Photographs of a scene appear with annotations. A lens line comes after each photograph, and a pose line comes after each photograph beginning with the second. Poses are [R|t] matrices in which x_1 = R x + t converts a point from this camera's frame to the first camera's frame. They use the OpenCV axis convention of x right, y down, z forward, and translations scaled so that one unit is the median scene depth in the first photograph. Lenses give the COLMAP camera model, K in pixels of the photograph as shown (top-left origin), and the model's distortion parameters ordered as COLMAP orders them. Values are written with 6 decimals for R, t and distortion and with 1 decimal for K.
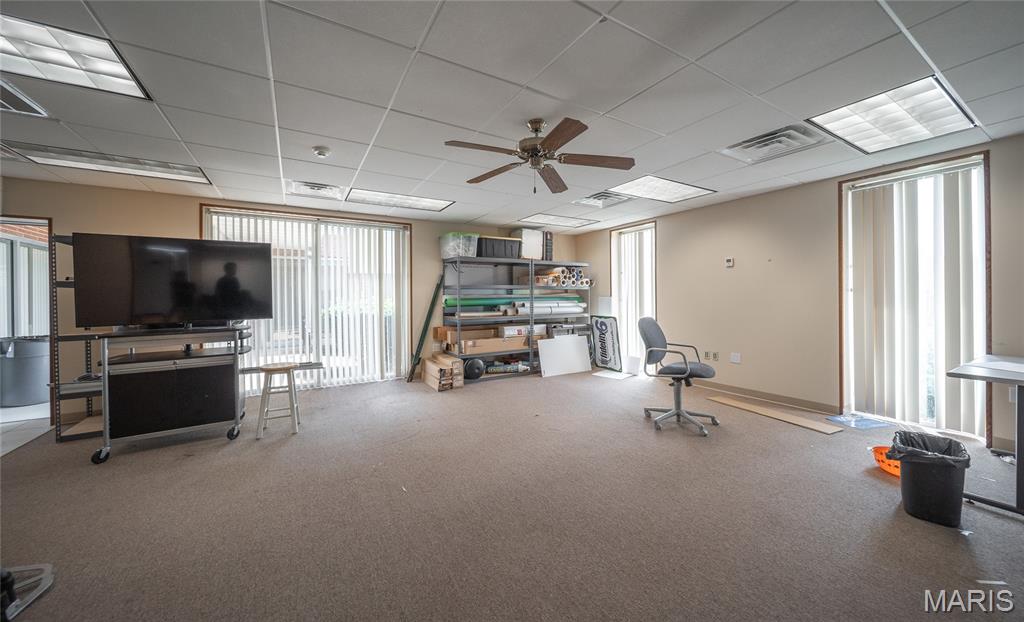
lens RADIAL K [[358.5, 0, 513.0], [0, 358.5, 295.7], [0, 0, 1]] dist [0.000593, 0.000016]
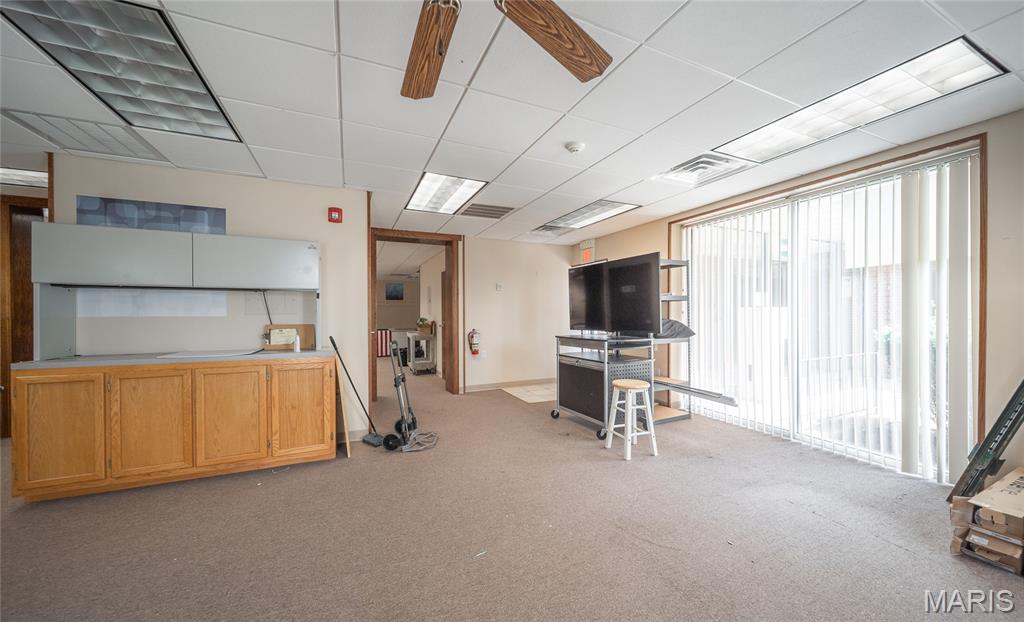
lens RADIAL K [[363.4, 0, 512.0], [0, 363.4, 311.0], [0, 0, 1]] dist [0.000590, 0.000023]
pose [[-0.123633, 0.001269, -0.992327, 0.344952], [0.003931, 0.999992, 0.000789, 0.005594], [0.992320, -0.003803, -0.123637, 0.844607]]
